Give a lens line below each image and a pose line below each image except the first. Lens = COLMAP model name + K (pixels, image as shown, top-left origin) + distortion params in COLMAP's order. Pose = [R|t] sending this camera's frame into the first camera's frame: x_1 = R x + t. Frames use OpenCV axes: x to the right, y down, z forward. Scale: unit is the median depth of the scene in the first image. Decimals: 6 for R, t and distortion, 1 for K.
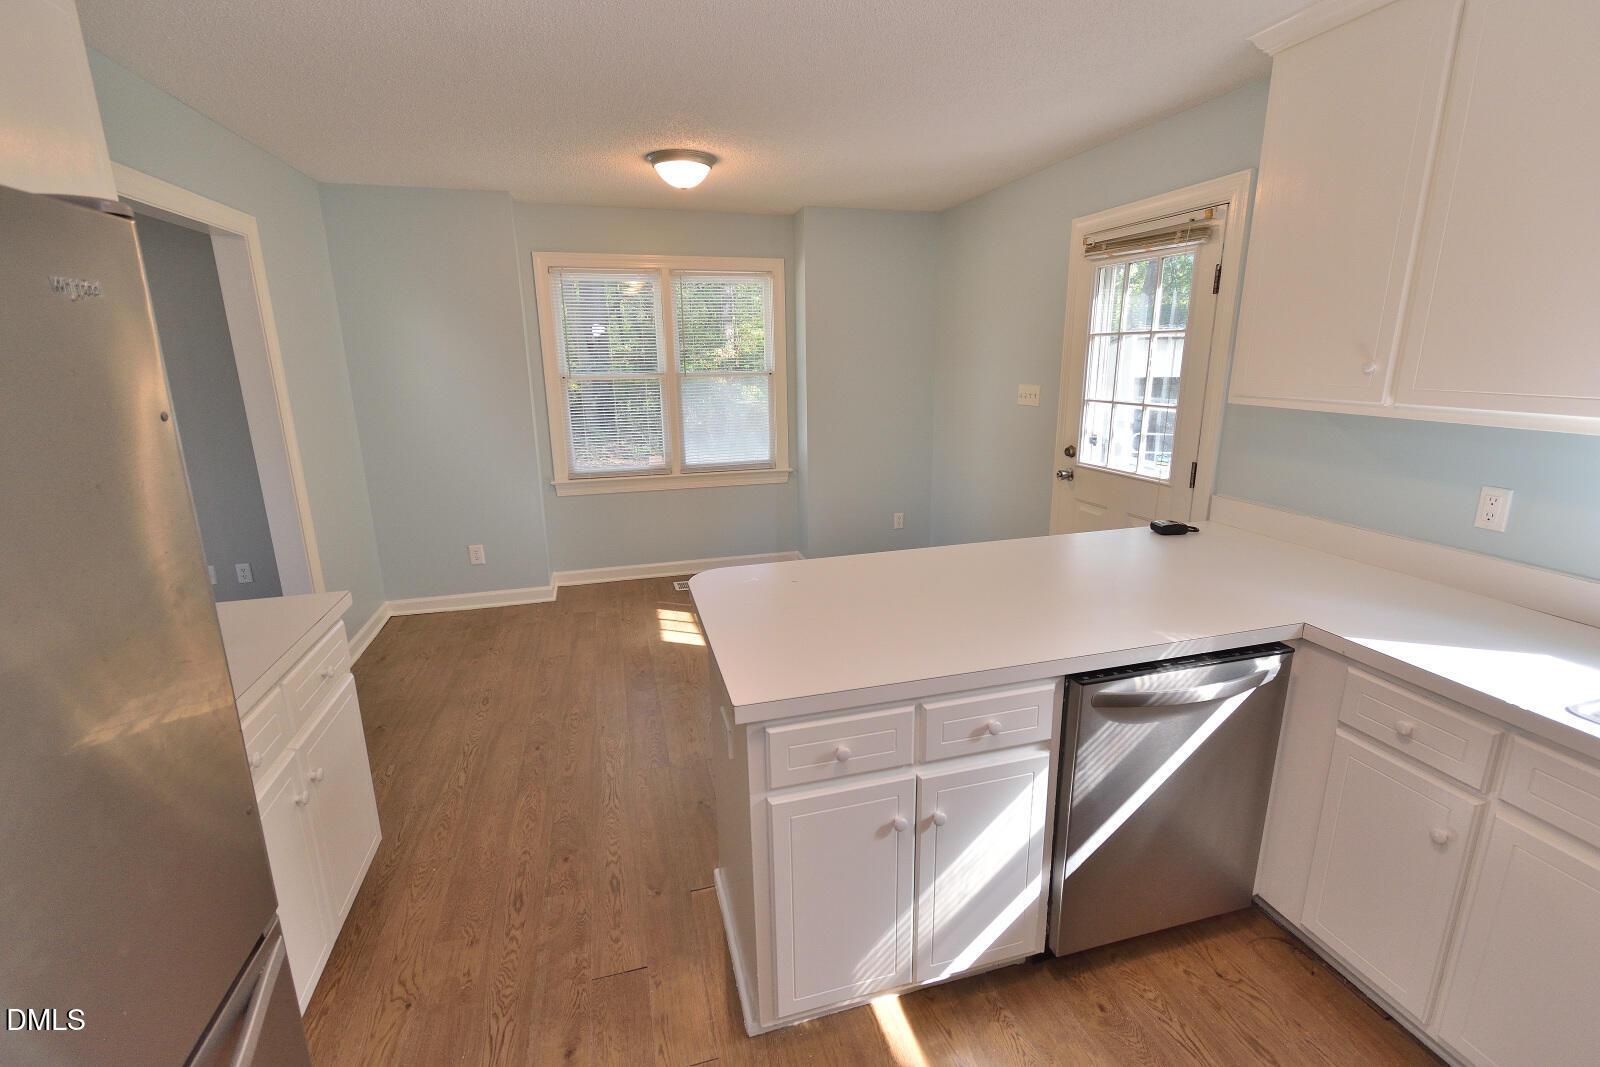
lens RADIAL K [[701.5, 0, 808.6], [0, 701.5, 526.7], [0, 0, 1]] dist [0.008753, -0.005618]
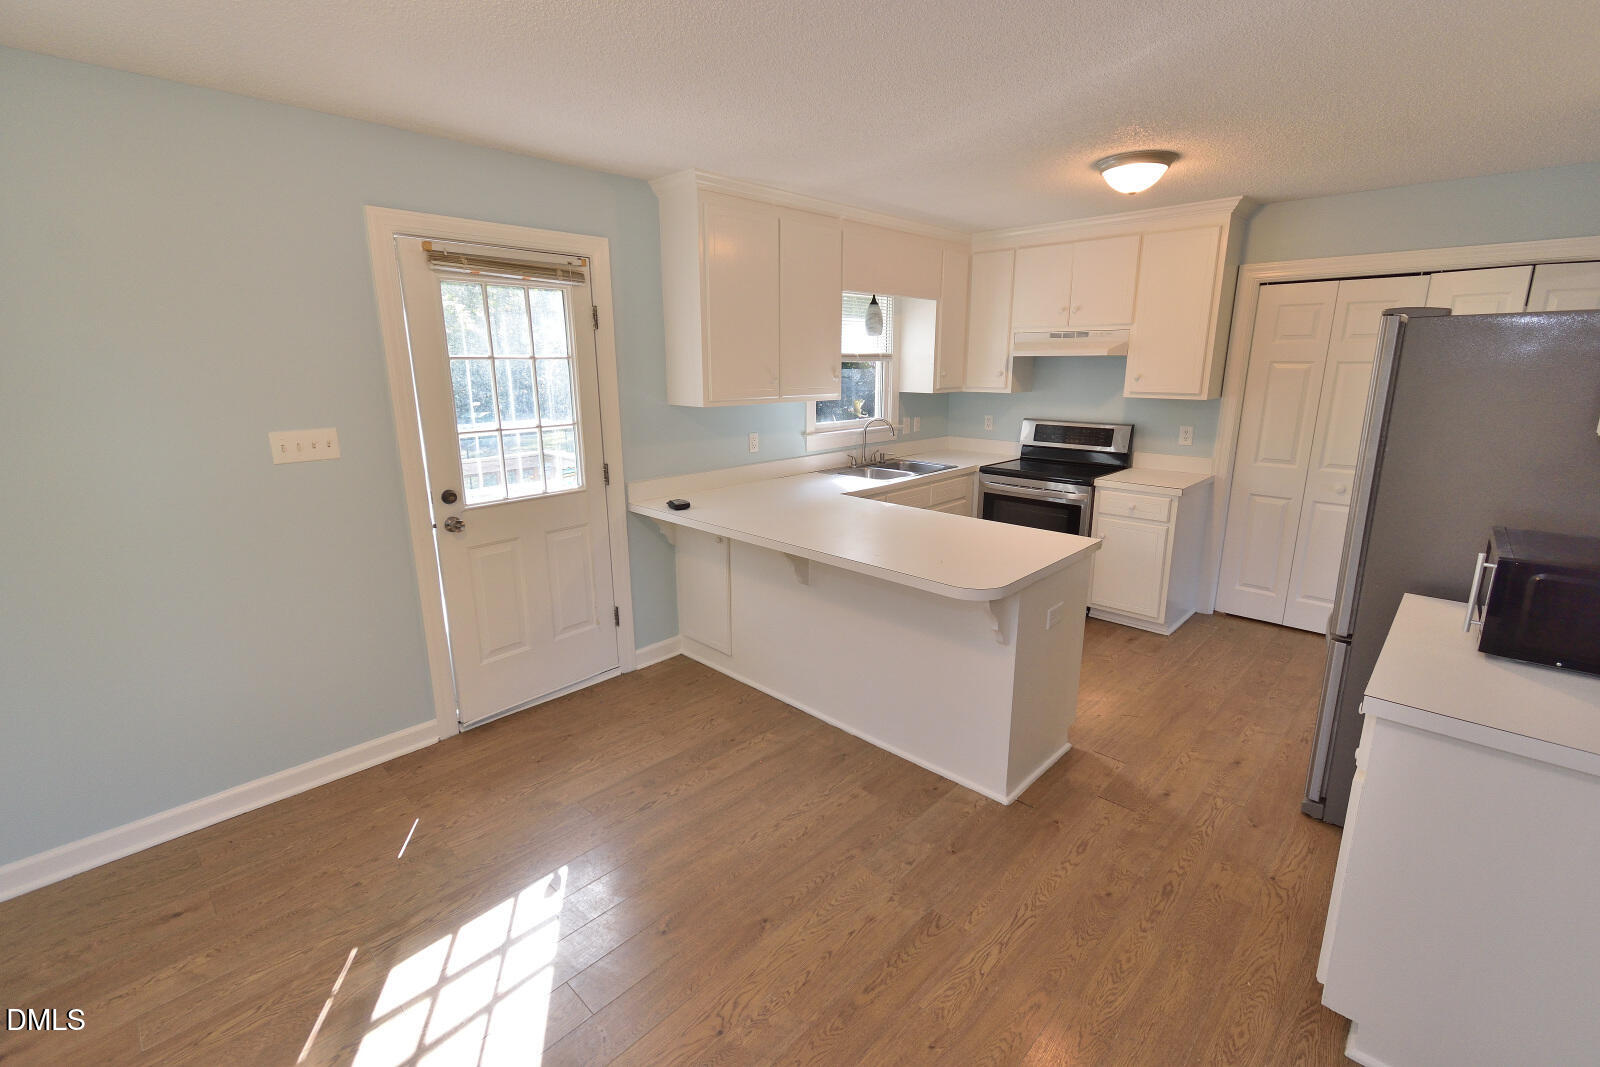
lens RADIAL K [[701.5, 0, 808.6], [0, 701.5, 526.7], [0, 0, 1]] dist [0.008753, -0.005618]
pose [[-0.508915, -0.186425, 0.840387, -0.731874], [0.218379, 0.916370, 0.335525, -0.348117], [-0.832656, 0.354276, -0.425643, 1.350279]]
